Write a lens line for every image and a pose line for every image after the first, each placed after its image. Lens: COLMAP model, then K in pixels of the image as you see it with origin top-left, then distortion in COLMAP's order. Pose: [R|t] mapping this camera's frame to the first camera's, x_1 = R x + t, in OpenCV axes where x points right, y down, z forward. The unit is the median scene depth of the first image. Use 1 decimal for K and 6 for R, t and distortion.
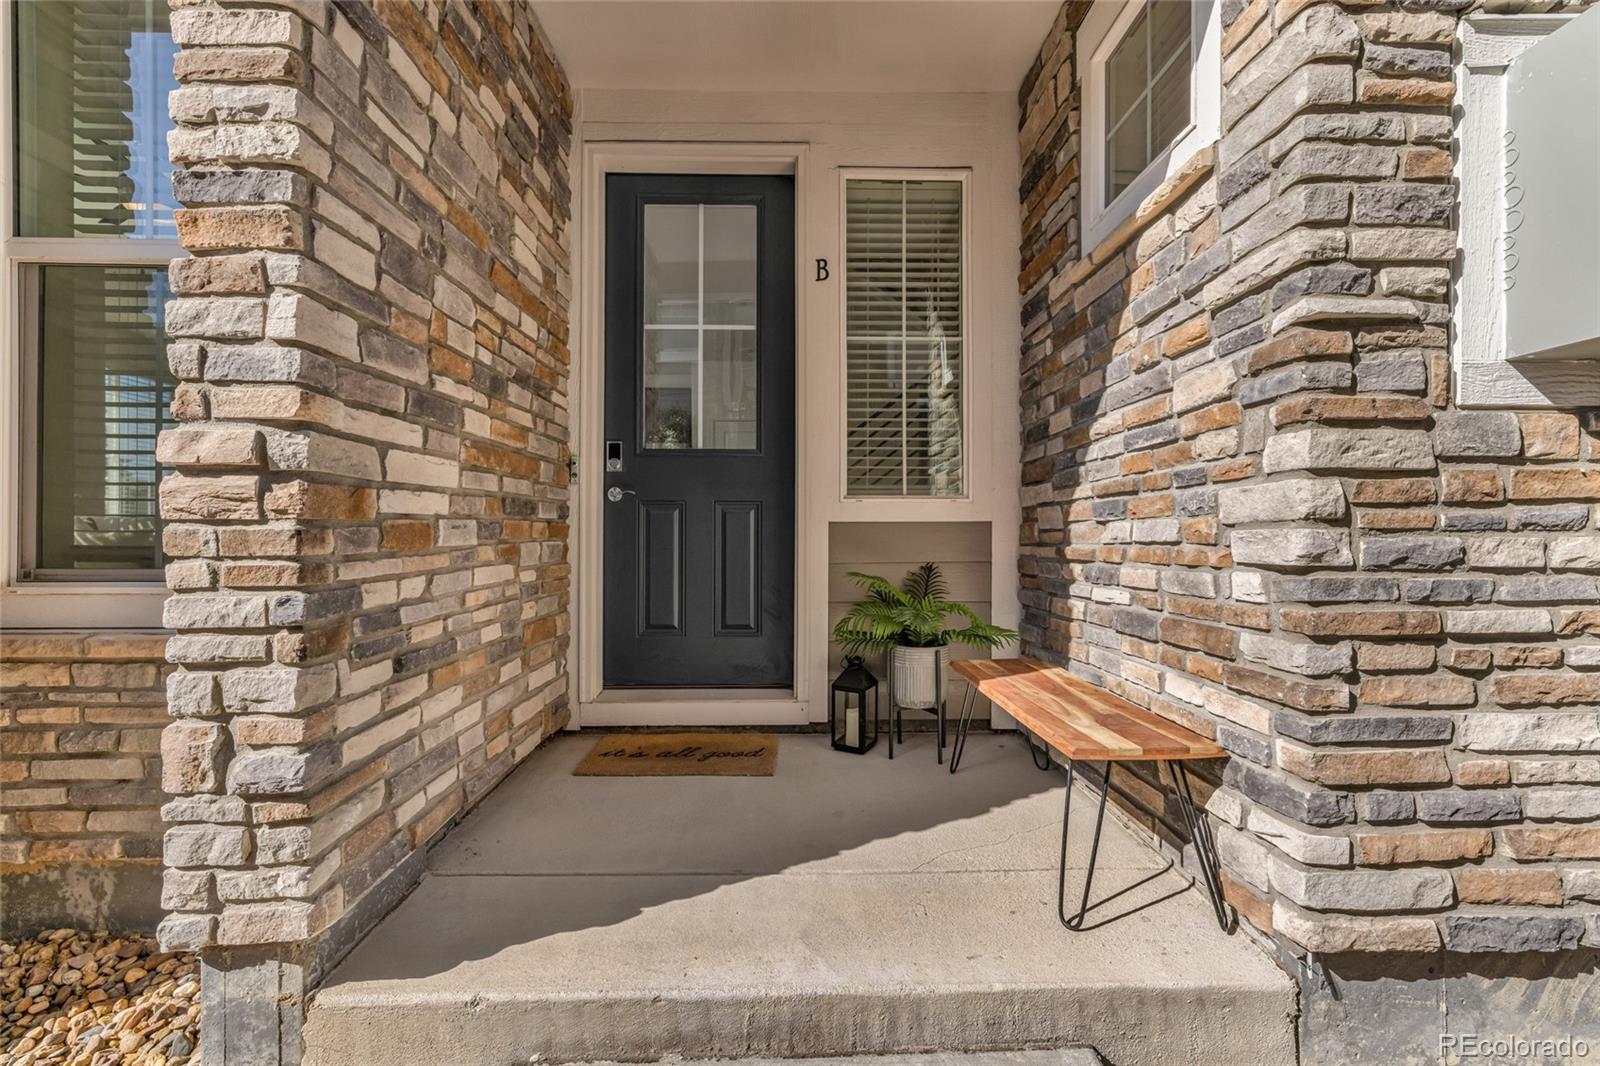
lens RADIAL K [[671.4, 0, 799.1], [0, 671.4, 528.7], [0, 0, 1]] dist [0.000569, 0.000587]
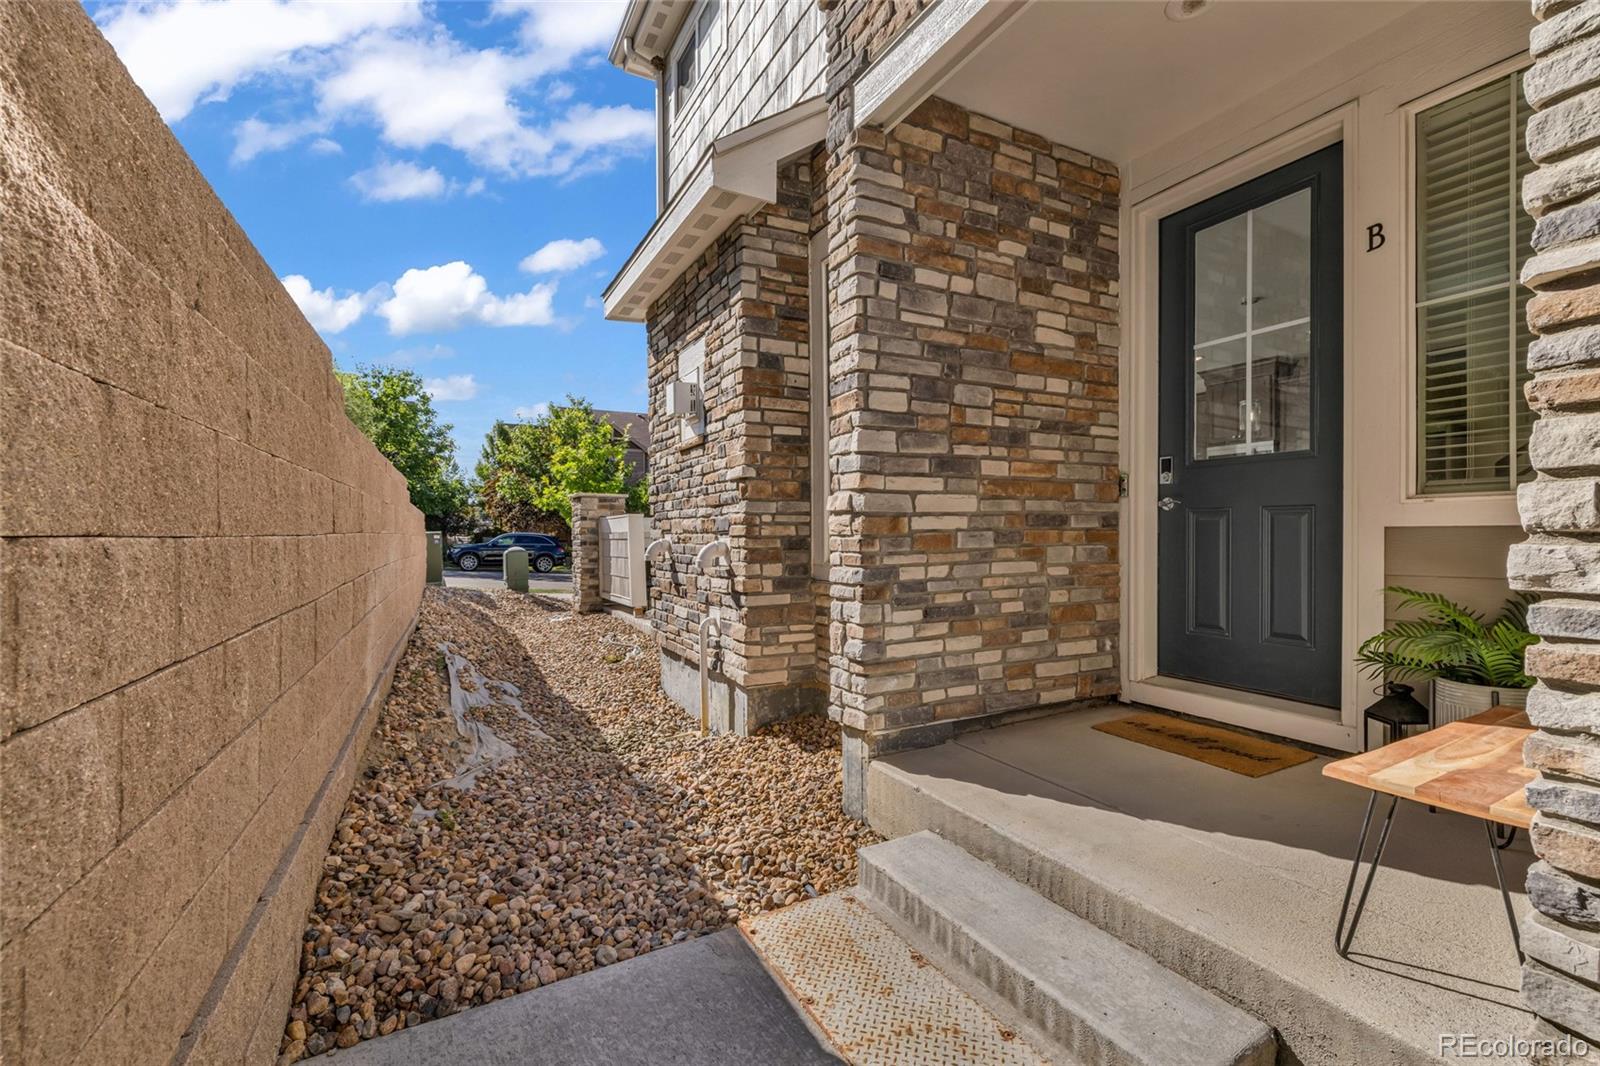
lens RADIAL K [[671.4, 0, 796.6], [0, 671.4, 540.7], [0, 0, 1]] dist [0.000569, 0.000587]
pose [[0.451630, 0.006713, -0.892180, 0.962980], [0.009374, 0.999881, 0.012269, -0.020111], [0.892156, -0.013904, 0.451513, -0.135095]]
